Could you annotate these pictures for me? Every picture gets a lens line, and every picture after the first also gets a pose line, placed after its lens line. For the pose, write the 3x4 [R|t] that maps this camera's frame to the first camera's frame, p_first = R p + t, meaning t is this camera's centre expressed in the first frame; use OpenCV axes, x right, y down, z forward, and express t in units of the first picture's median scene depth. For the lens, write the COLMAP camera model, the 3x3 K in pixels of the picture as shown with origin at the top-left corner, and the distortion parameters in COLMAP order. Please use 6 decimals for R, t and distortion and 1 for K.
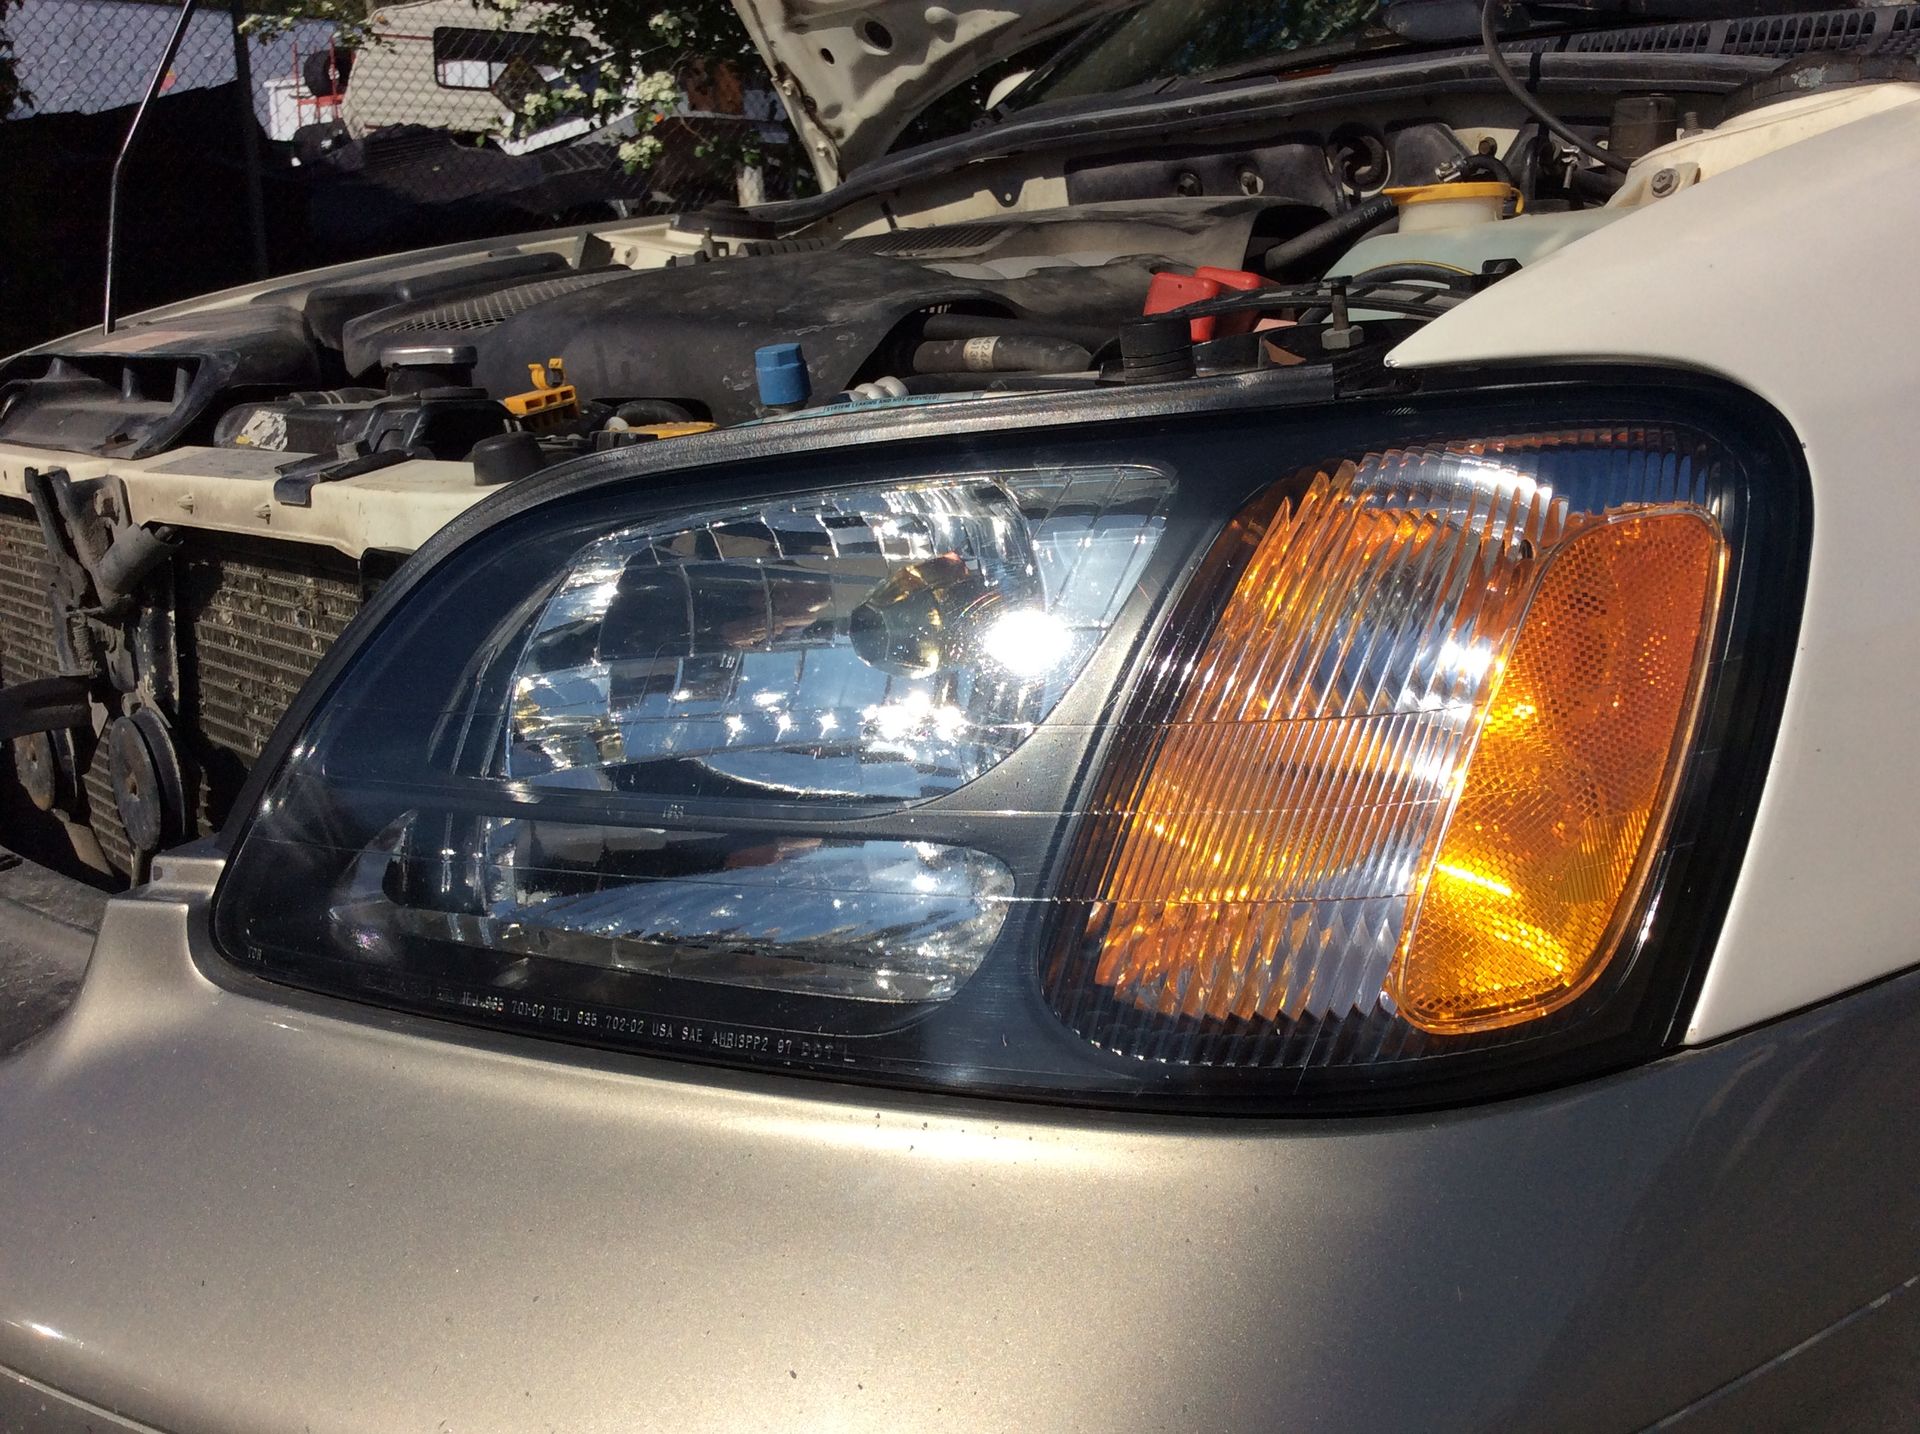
lens RADIAL K [[1688.5, 0, 960.0], [0, 1688.5, 717.0], [0, 0, 1]] dist [0.122463, -0.211169]
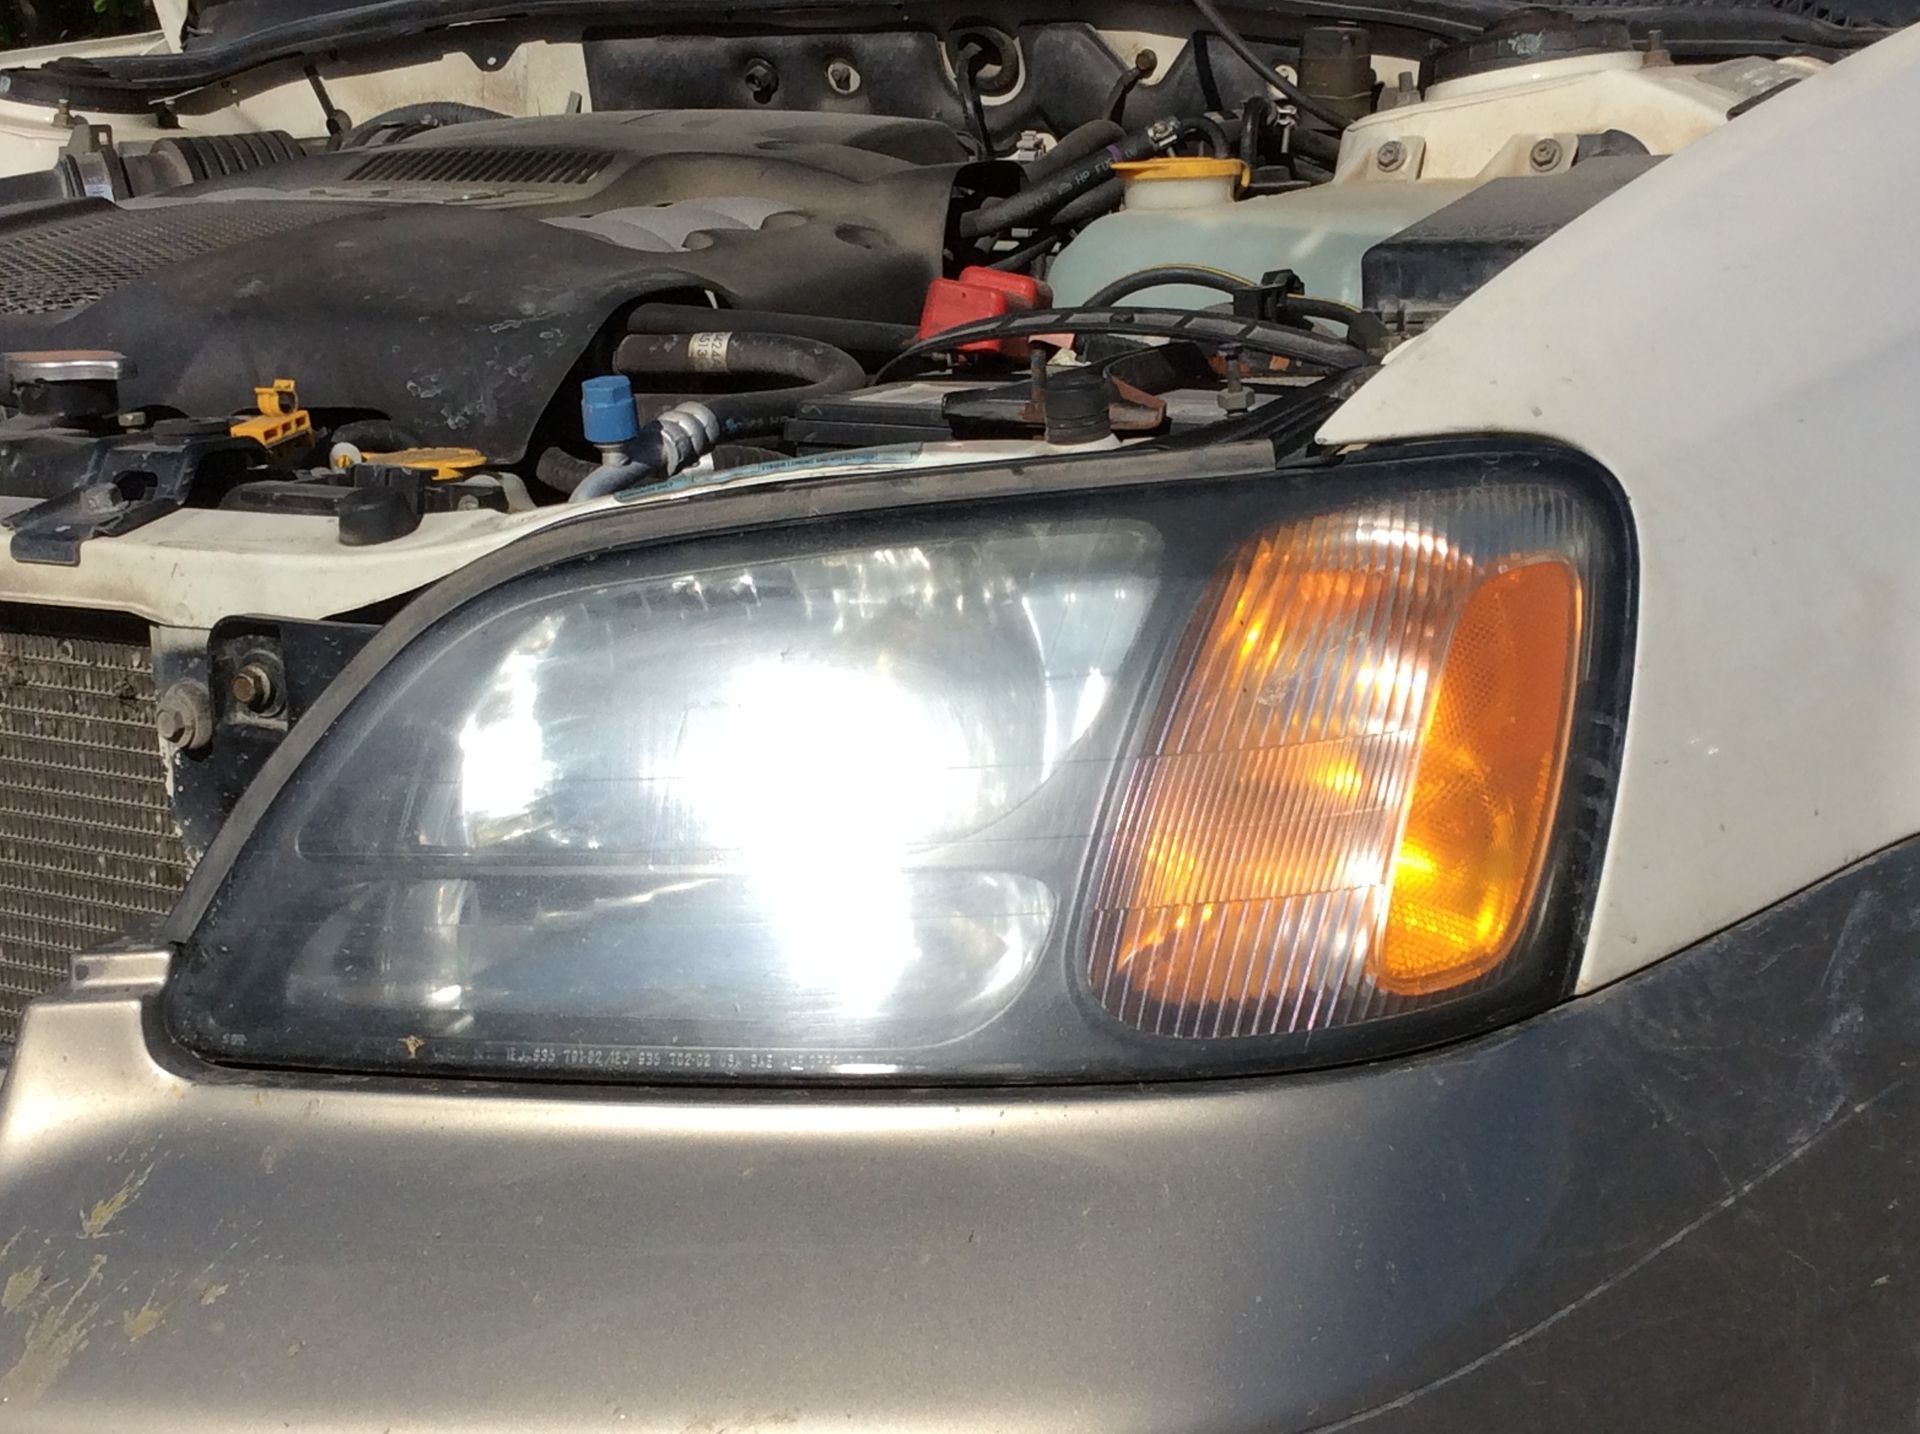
lens RADIAL K [[2525.8, 0, 960.0], [0, 2525.8, 717.0], [0, 0, 1]] dist [0.108701, -0.042733]
pose [[0.962370, -0.049601, 0.267179, -0.262893], [0.053842, 0.998513, -0.008569, -0.007824], [-0.266357, 0.022632, 0.963609, -0.350240]]
